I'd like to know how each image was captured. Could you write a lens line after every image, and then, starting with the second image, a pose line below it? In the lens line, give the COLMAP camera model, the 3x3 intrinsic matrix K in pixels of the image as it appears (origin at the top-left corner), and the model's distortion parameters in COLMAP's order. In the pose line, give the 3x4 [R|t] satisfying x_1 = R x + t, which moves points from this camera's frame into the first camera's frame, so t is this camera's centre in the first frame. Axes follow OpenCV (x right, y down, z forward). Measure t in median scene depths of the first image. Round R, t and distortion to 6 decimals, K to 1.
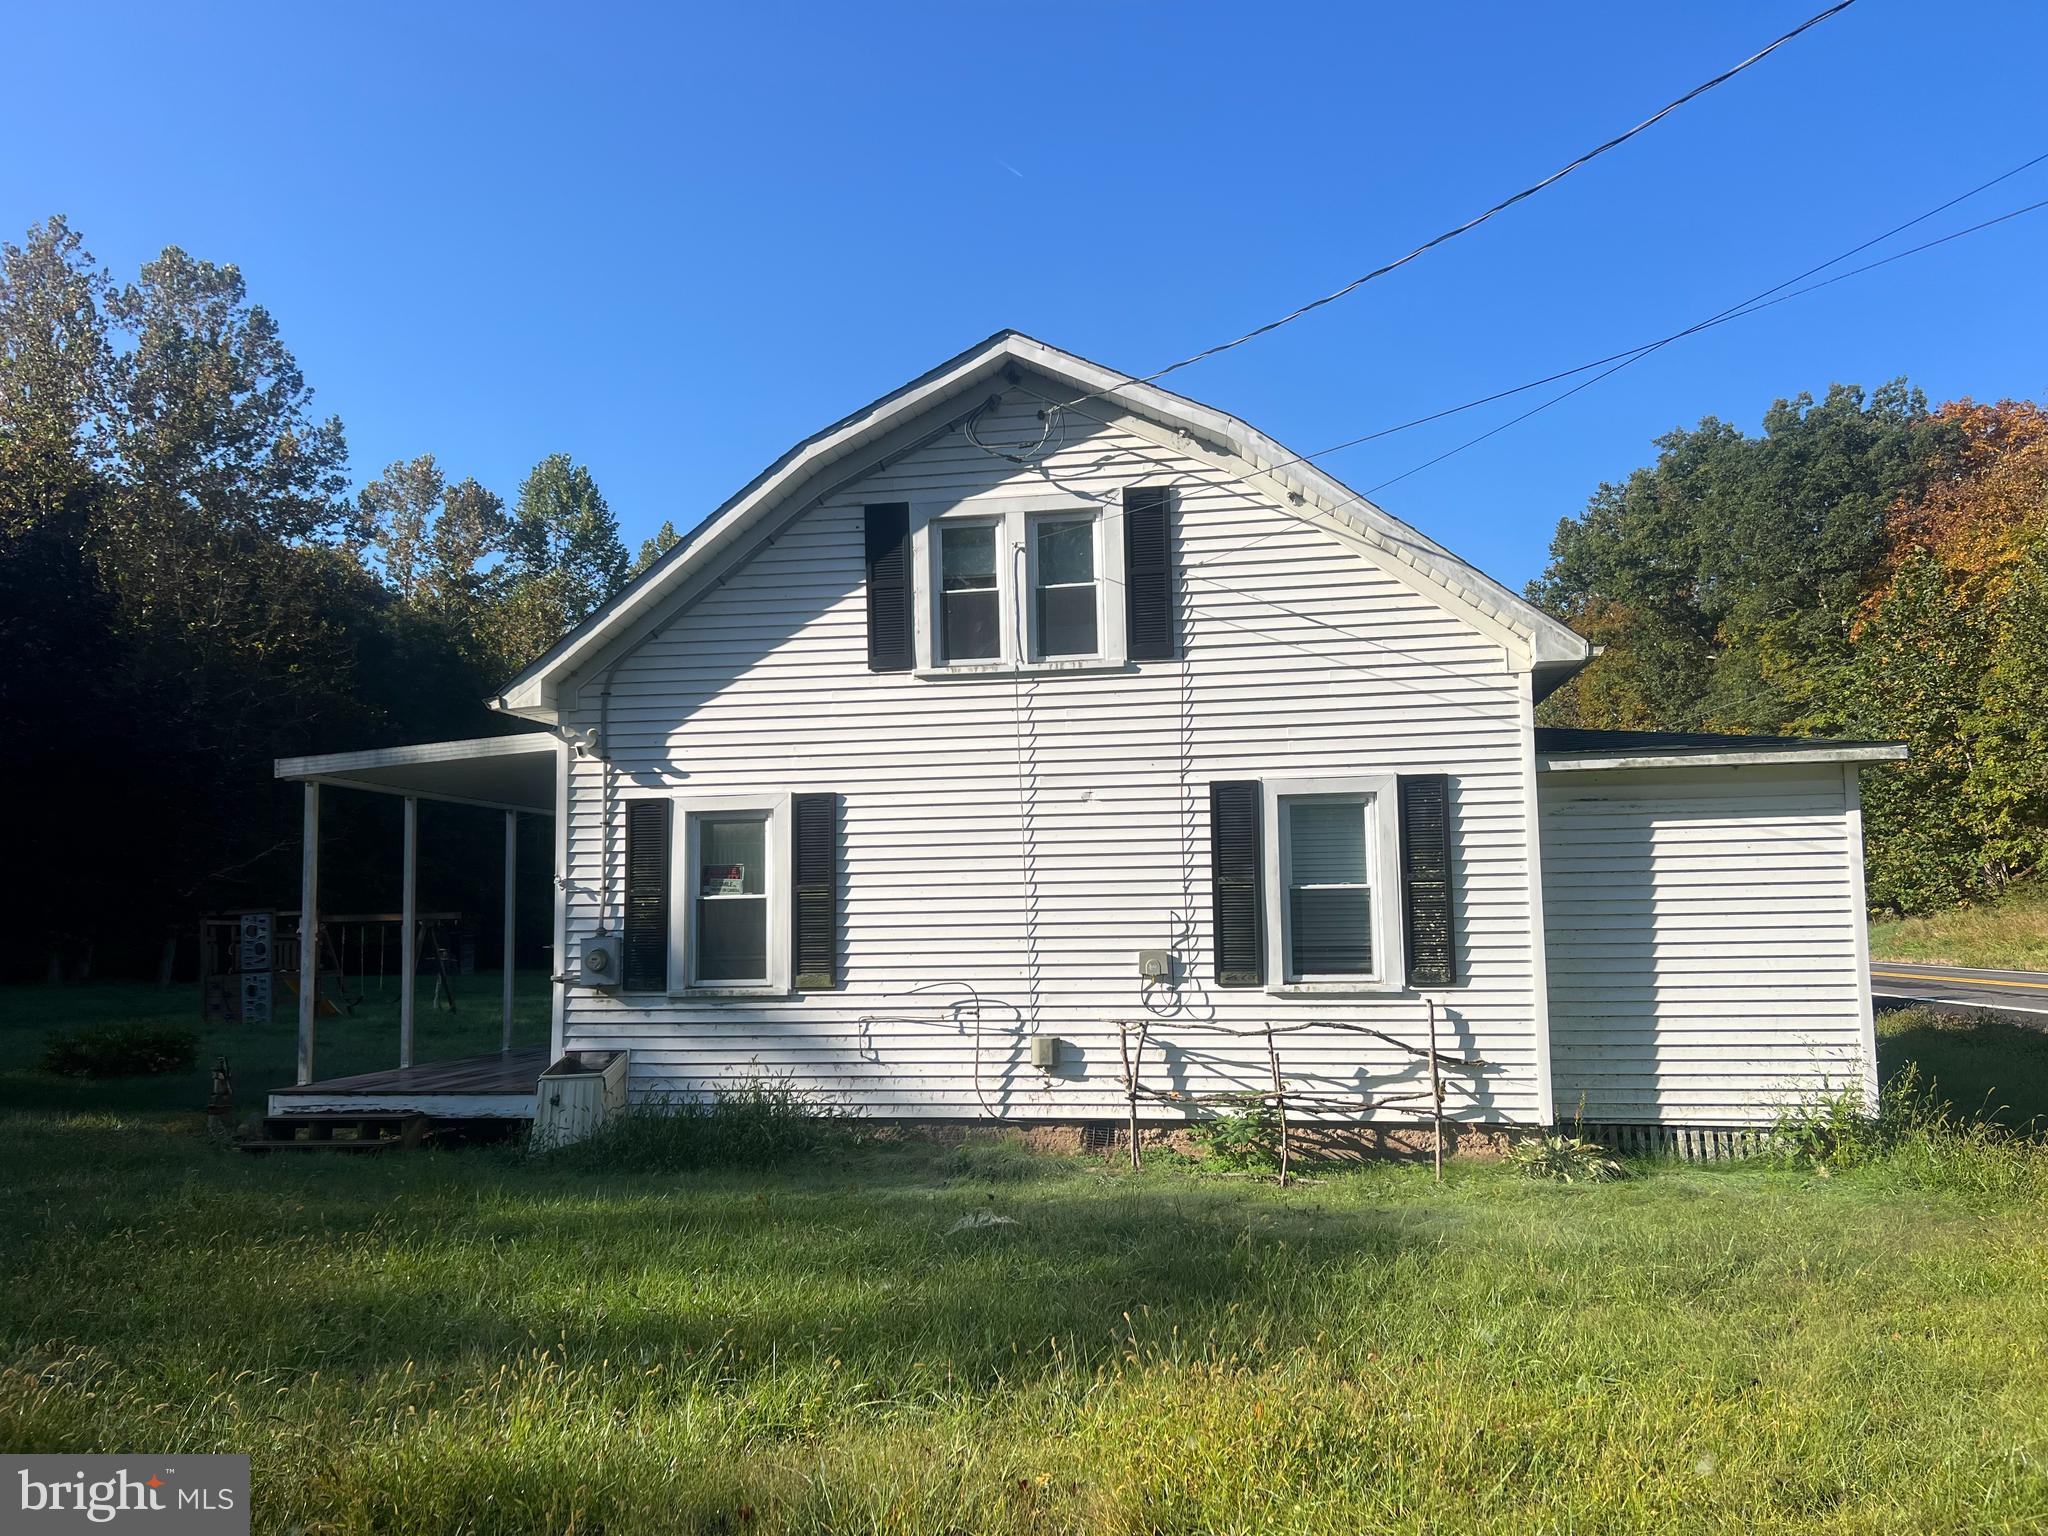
lens RADIAL K [[1543.3, 0, 1013.2], [0, 1543.3, 762.9], [0, 0, 1]] dist [0.060708, -0.068098]
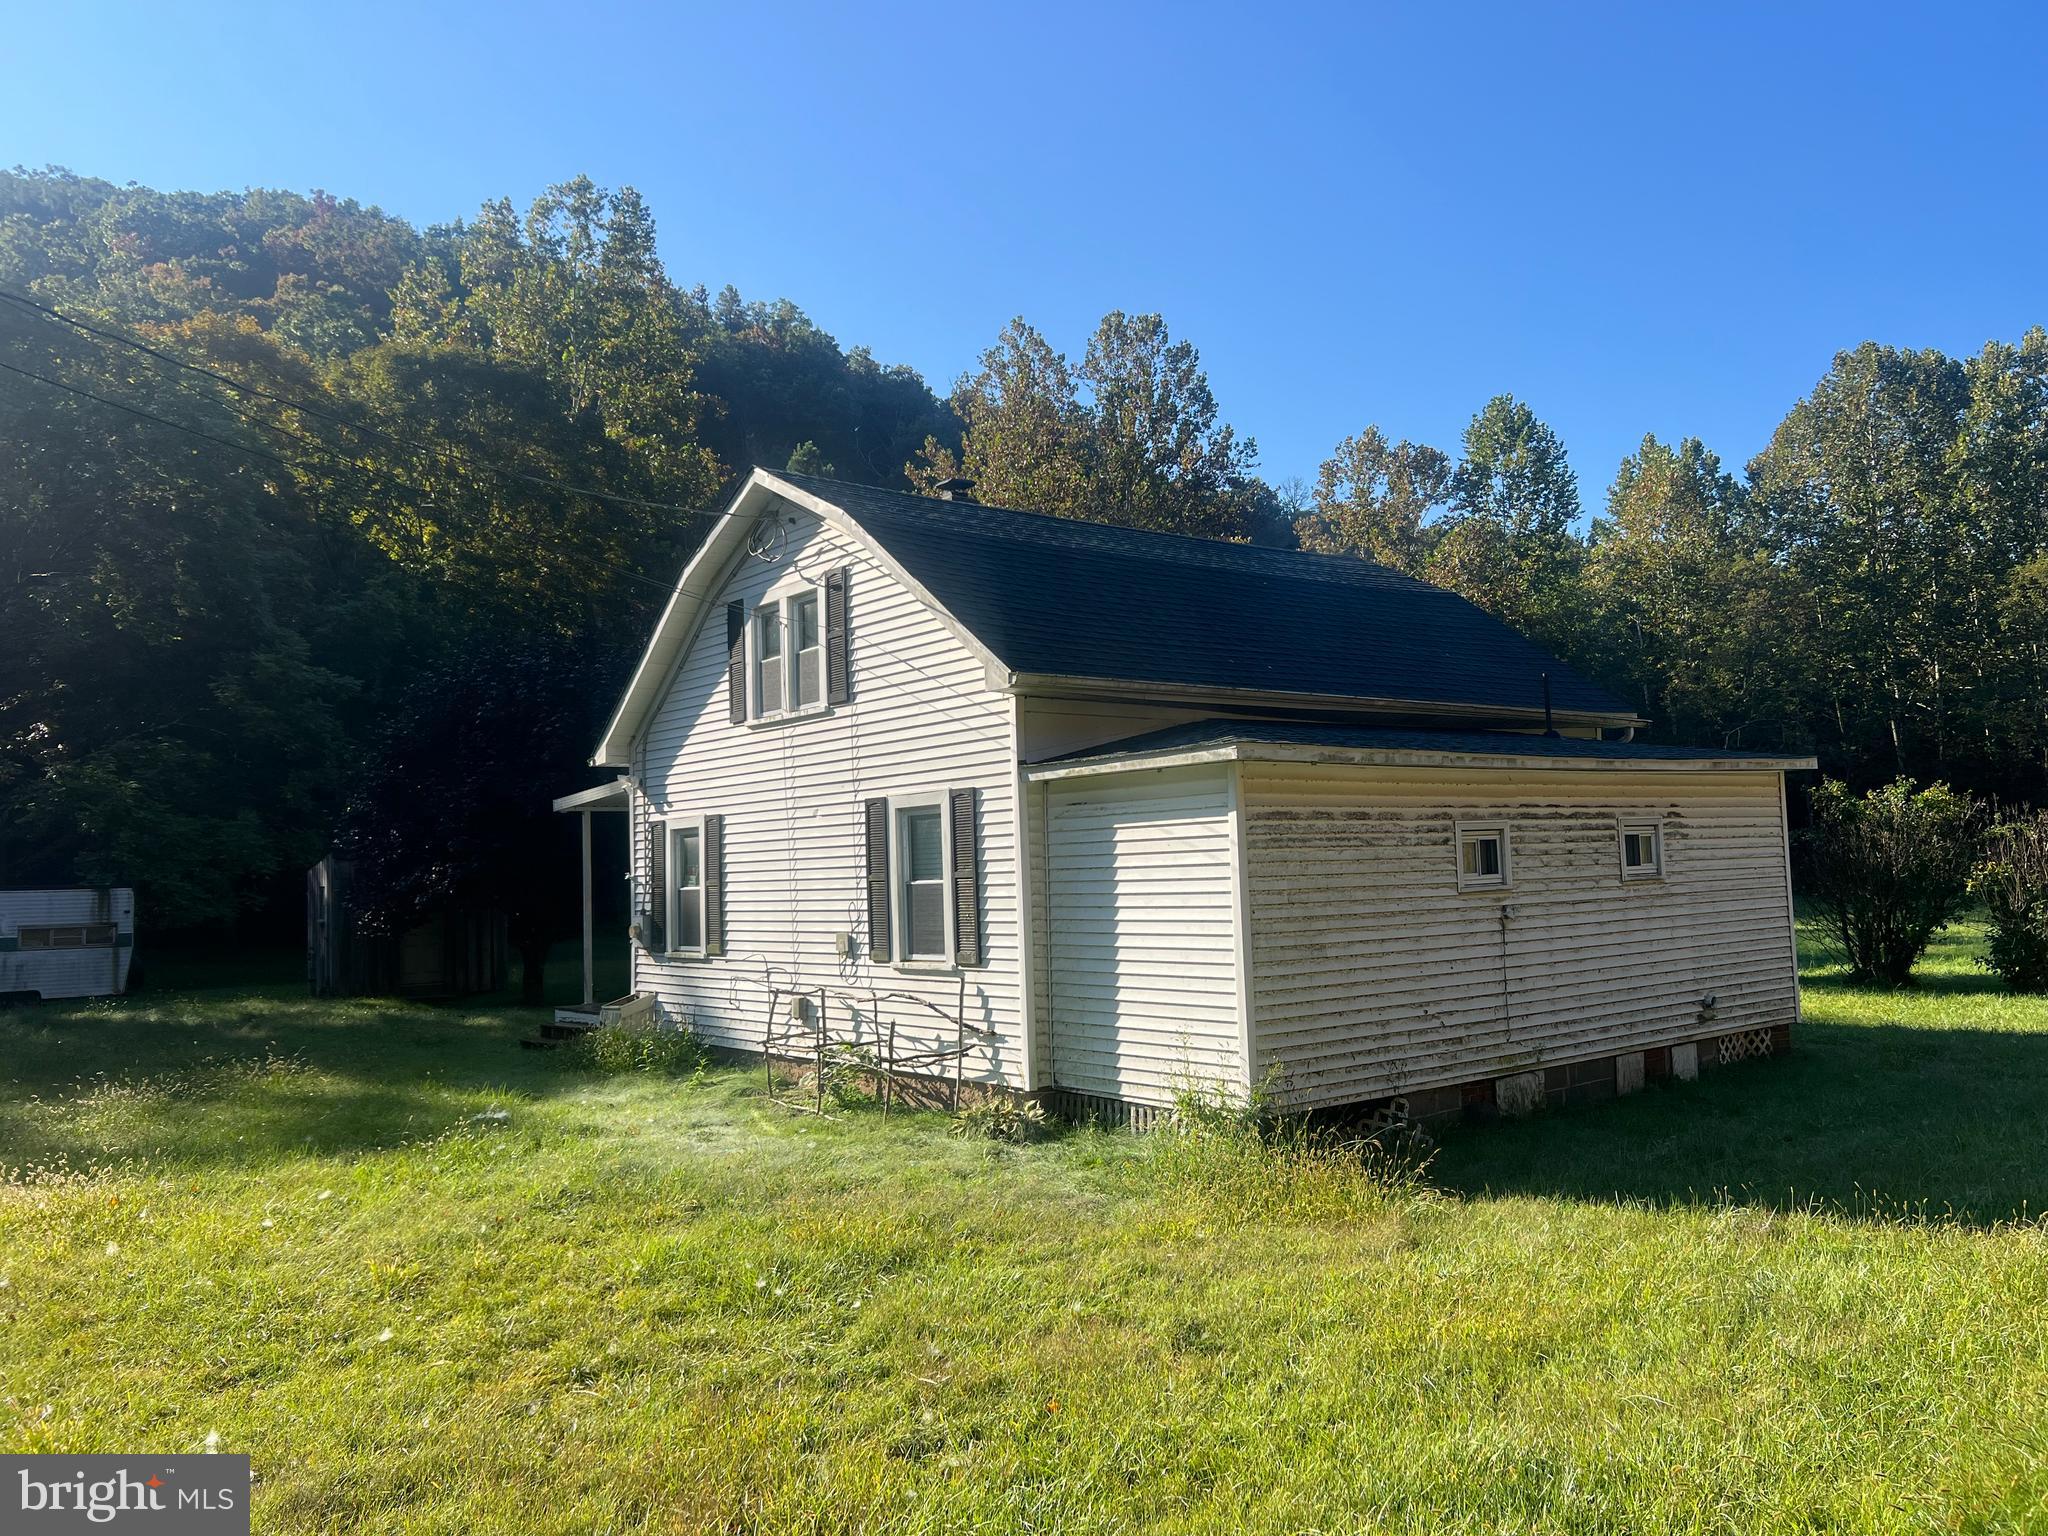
lens RADIAL K [[1543.3, 0, 1034.7], [0, 1543.3, 740.2], [0, 0, 1]] dist [0.060708, -0.068098]
pose [[0.749177, -0.064342, -0.659238, 1.038841], [0.088244, 0.996094, 0.003064, -0.026846], [0.656466, -0.060469, 0.751928, 0.144803]]
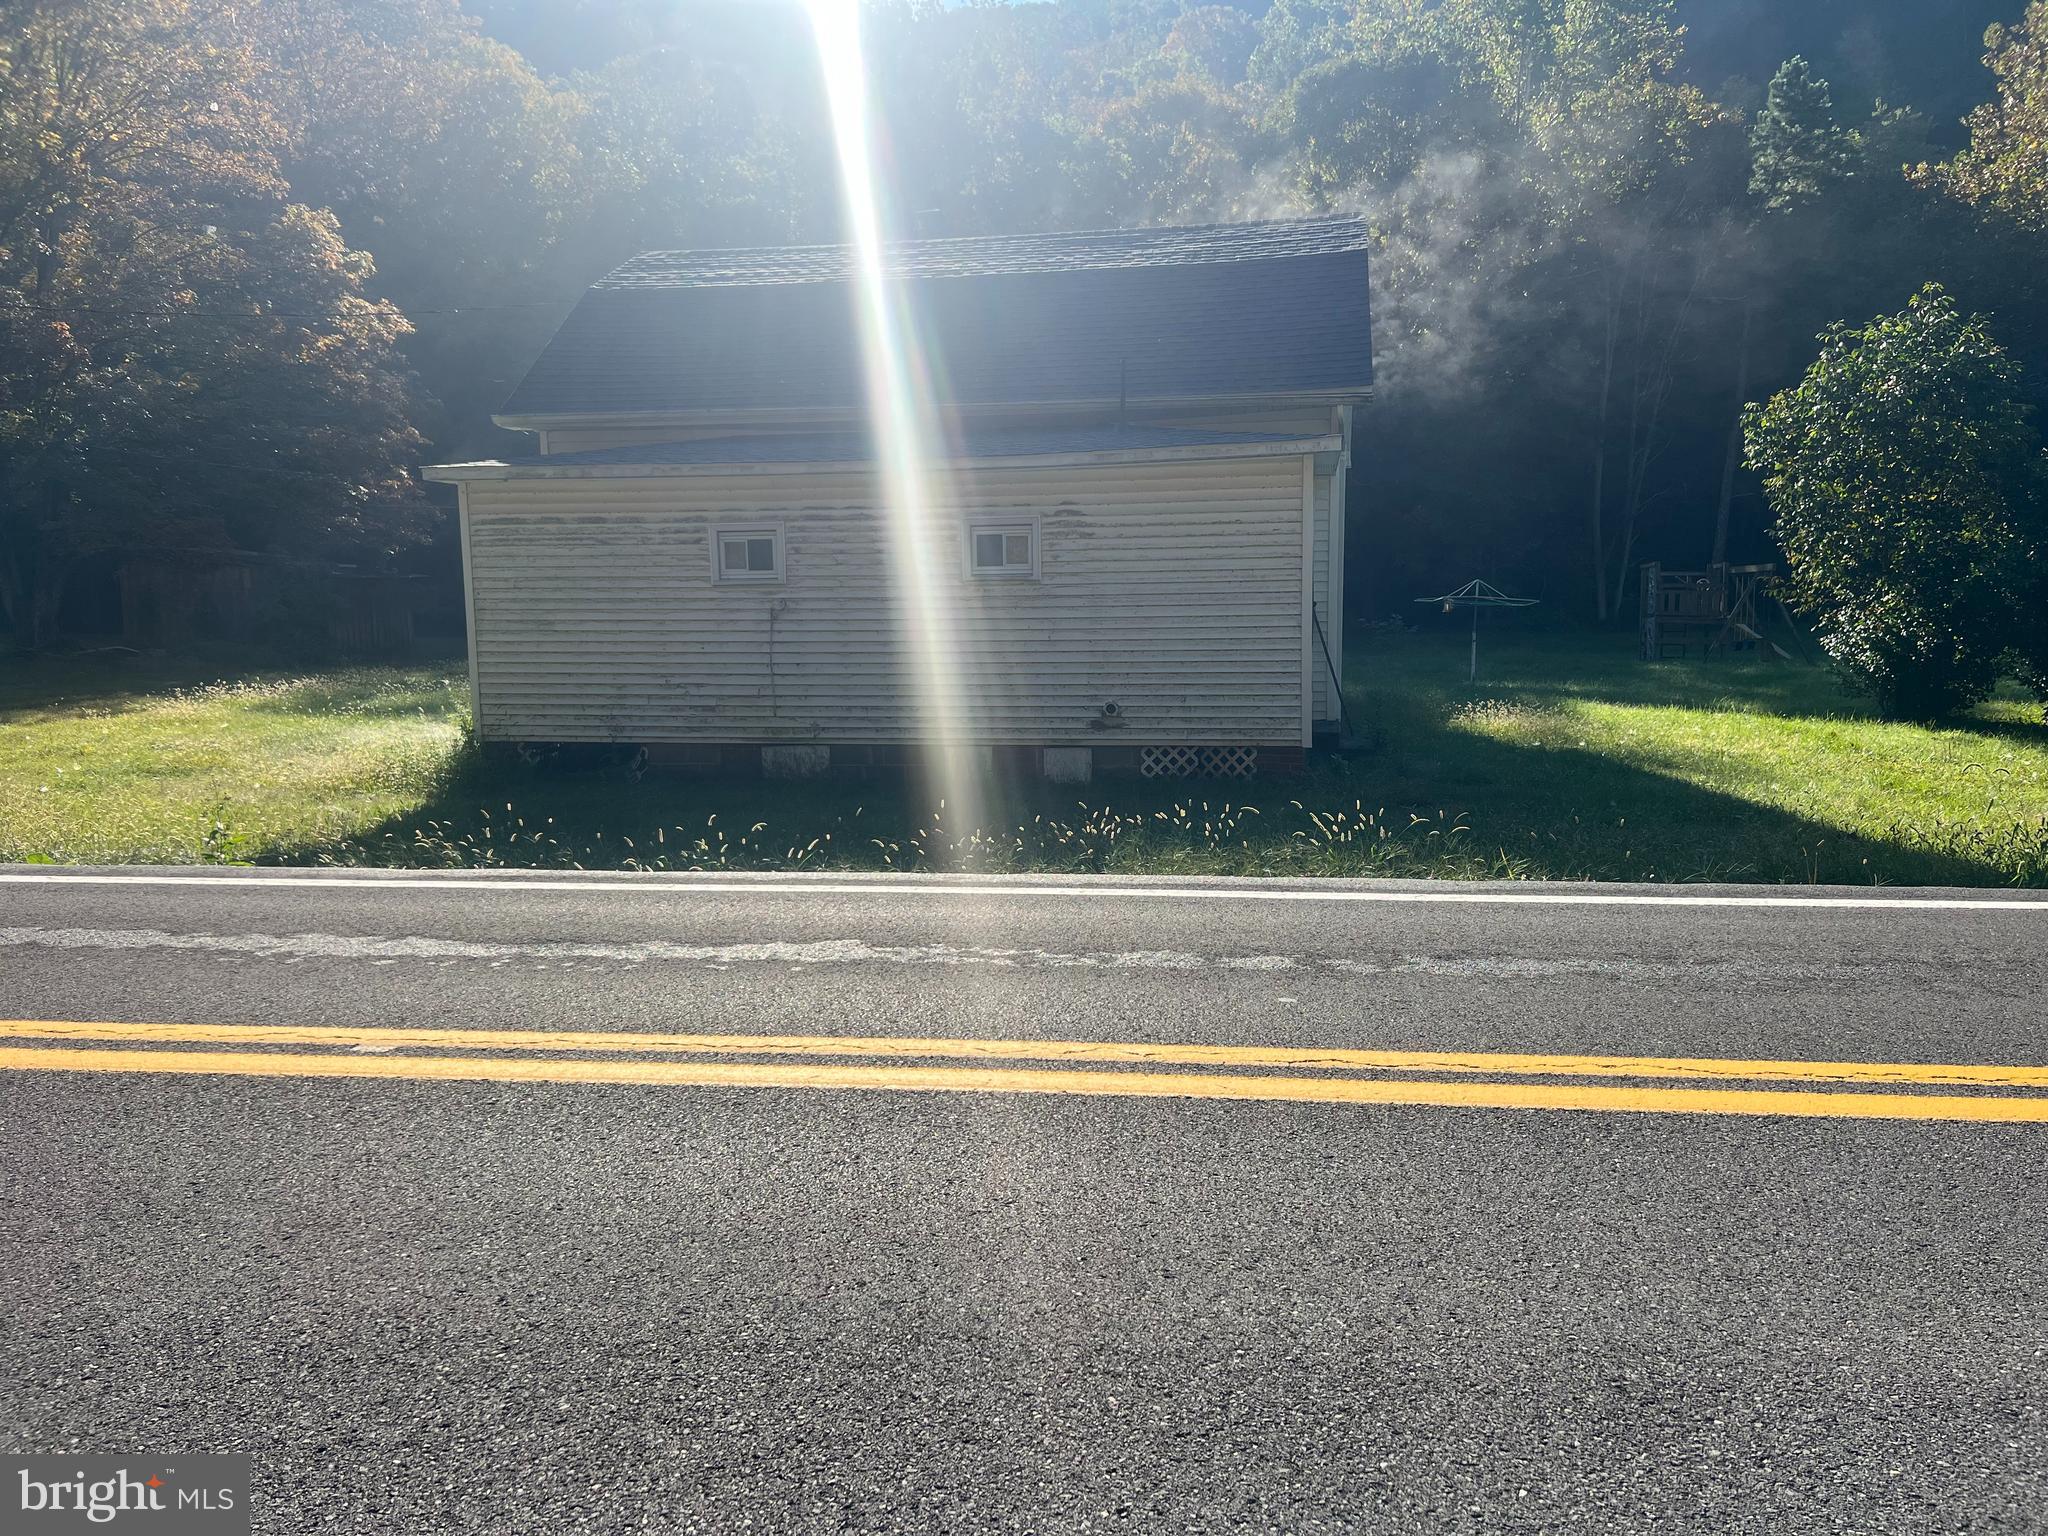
lens RADIAL K [[1543.3, 0, 1041.4], [0, 1543.3, 779.6], [0, 0, 1]] dist [0.060708, -0.068098]
pose [[-0.004965, 0.134296, -0.990929, 1.815911], [0.110650, 0.984930, 0.132928, 0.126332], [0.993847, -0.108986, -0.019750, 1.421258]]
